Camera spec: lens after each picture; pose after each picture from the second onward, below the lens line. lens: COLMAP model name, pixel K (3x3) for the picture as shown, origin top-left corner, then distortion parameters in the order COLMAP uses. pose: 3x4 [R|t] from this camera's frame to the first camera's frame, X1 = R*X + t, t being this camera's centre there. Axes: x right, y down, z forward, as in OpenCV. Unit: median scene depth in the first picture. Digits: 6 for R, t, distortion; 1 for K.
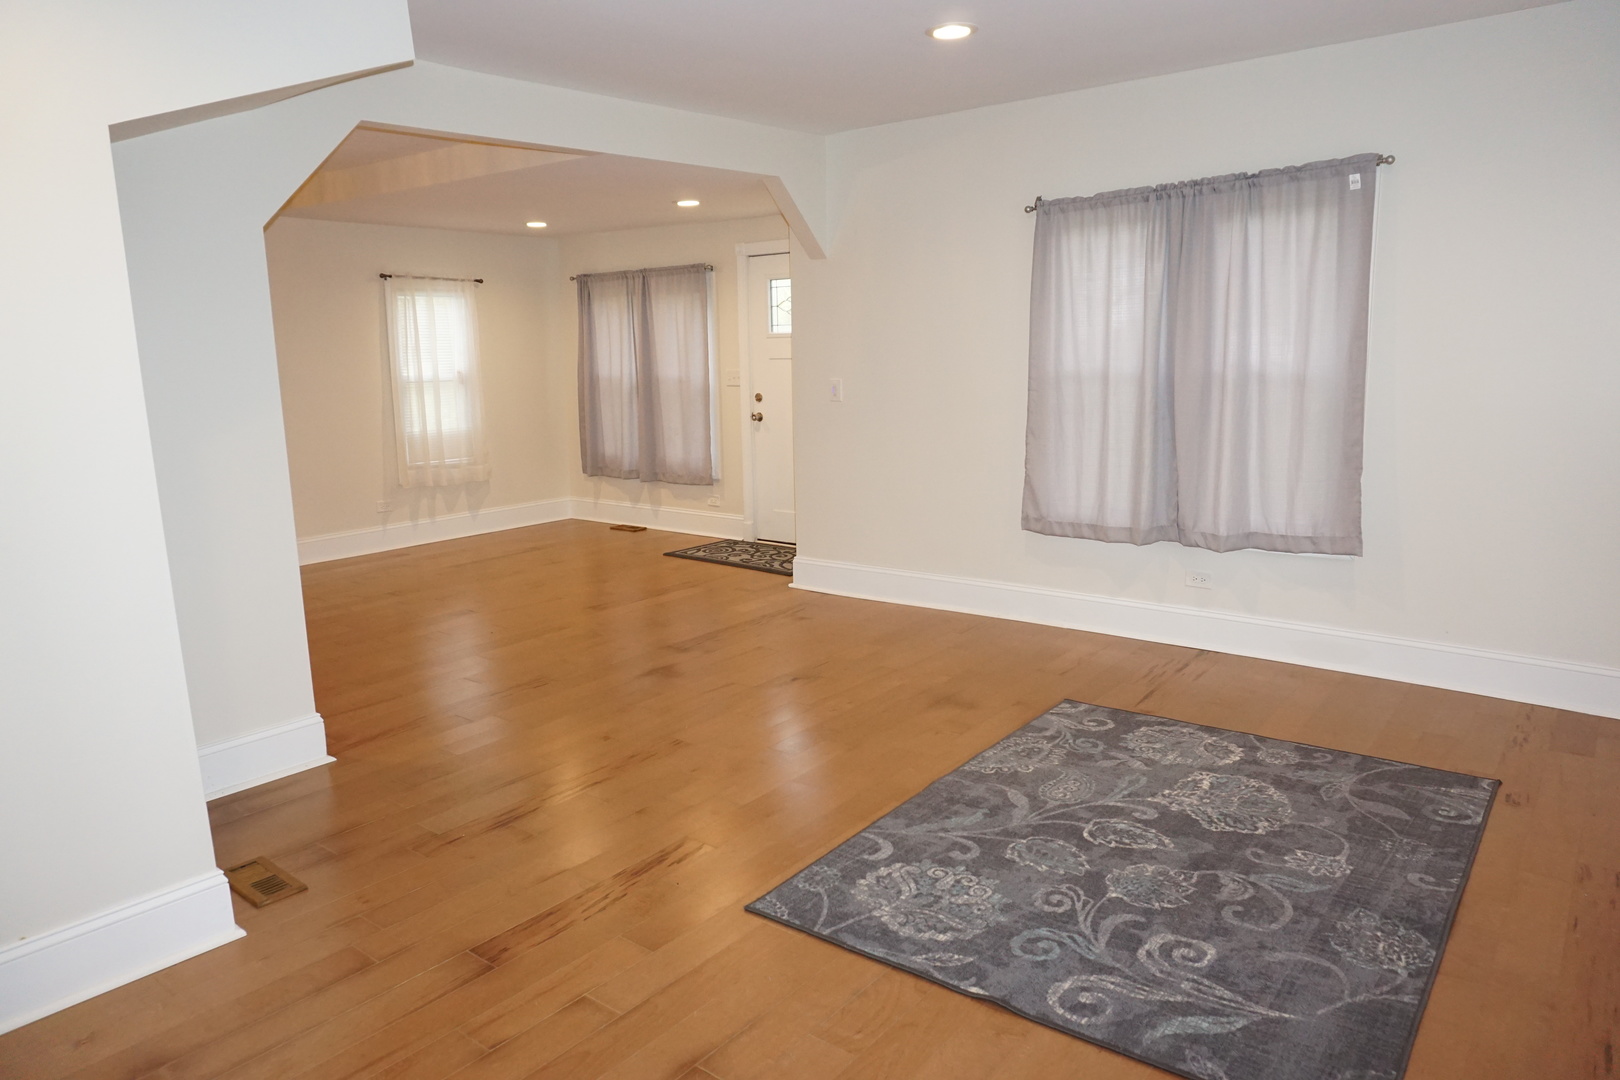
lens RADIAL K [[1076.2, 0, 813.1], [0, 1076.2, 538.9], [0, 0, 1]] dist [-0.048519, 0.032269]
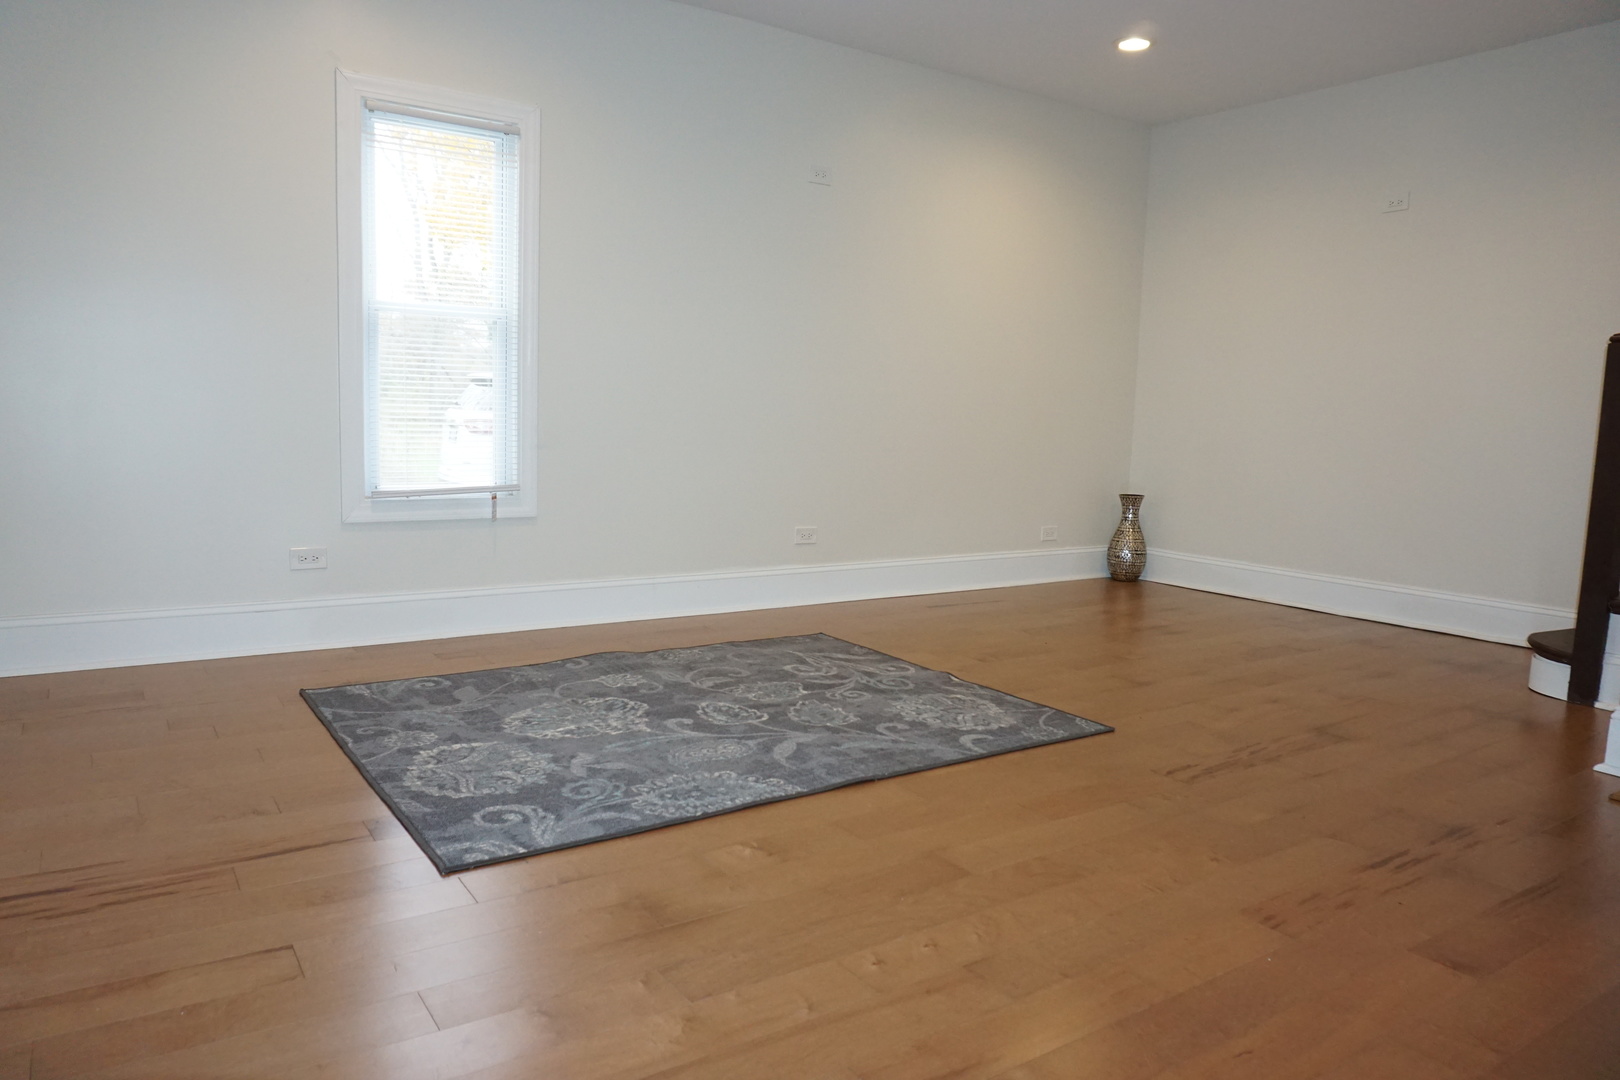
lens RADIAL K [[1076.2, 0, 800.0], [0, 1076.2, 540.7], [0, 0, 1]] dist [-0.048519, 0.032269]
pose [[-0.949986, -0.044335, 0.309131, -0.076187], [0.046822, 0.958463, 0.281349, -0.156049], [-0.308764, 0.281752, -0.908450, 1.755449]]
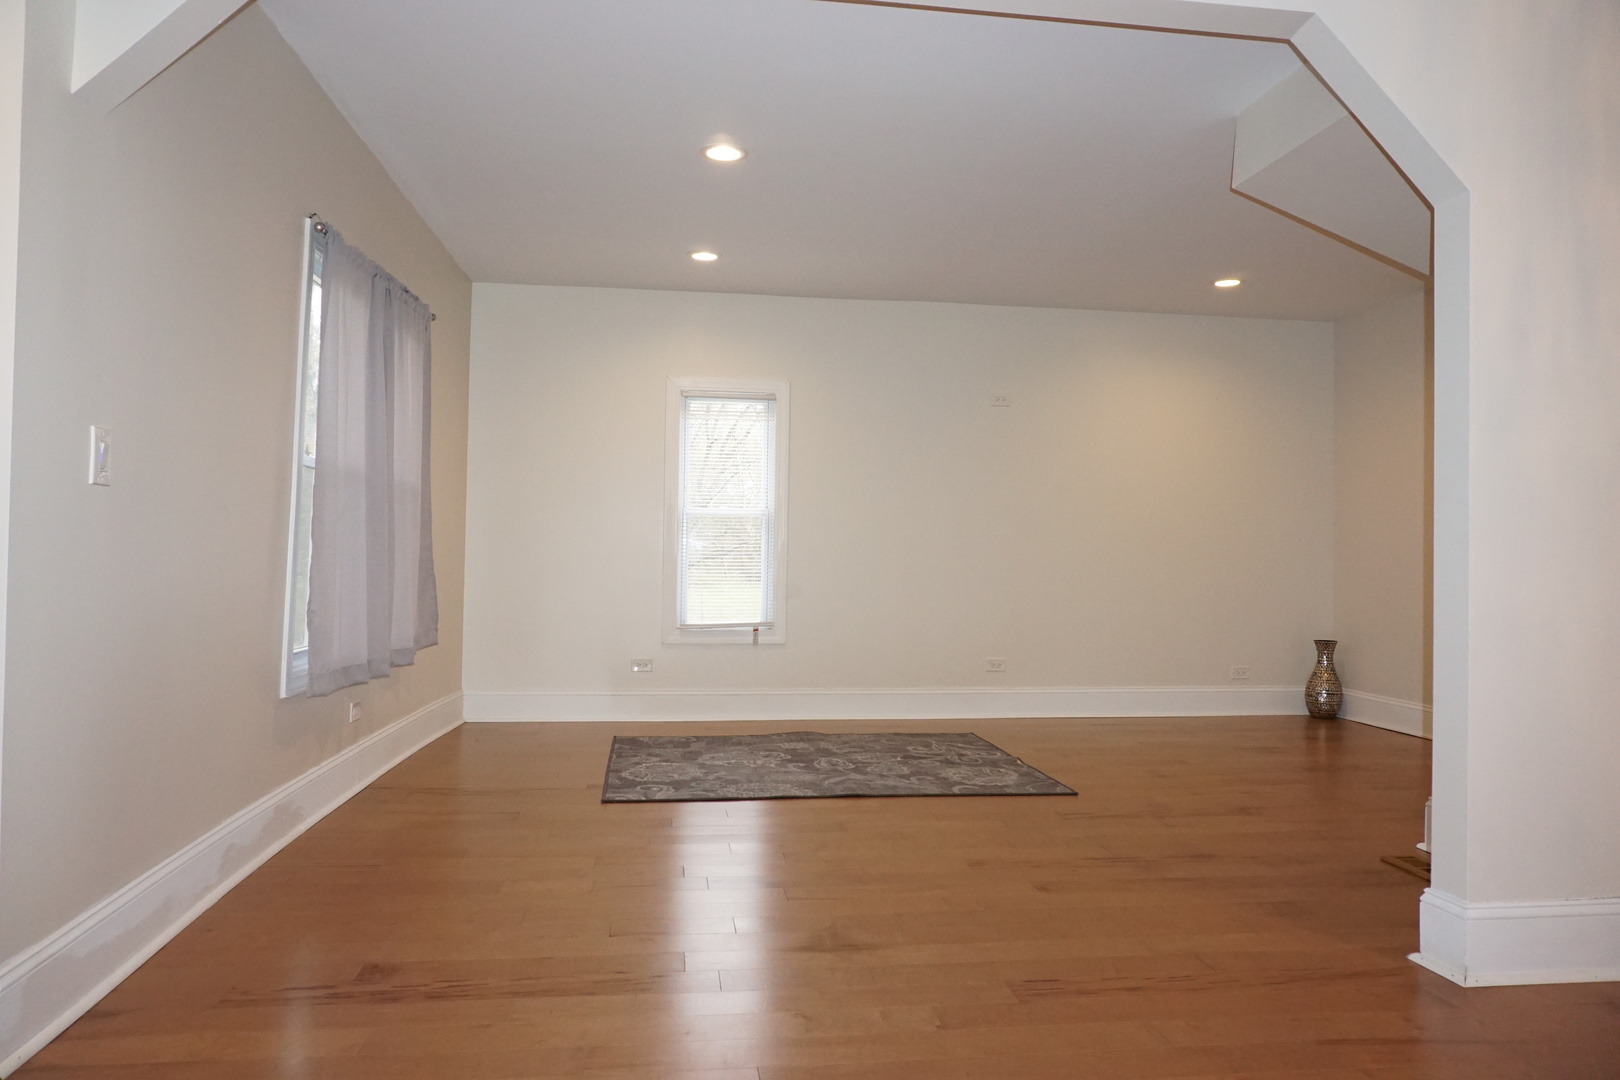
lens RADIAL K [[1076.2, 0, 804.9], [0, 1076.2, 552.8], [0, 0, 1]] dist [-0.048519, 0.032269]
pose [[-0.712444, 0.013776, 0.701594, -0.770674], [0.127172, 0.985786, 0.109783, -0.207140], [-0.690110, 0.167437, -0.704069, 1.993756]]
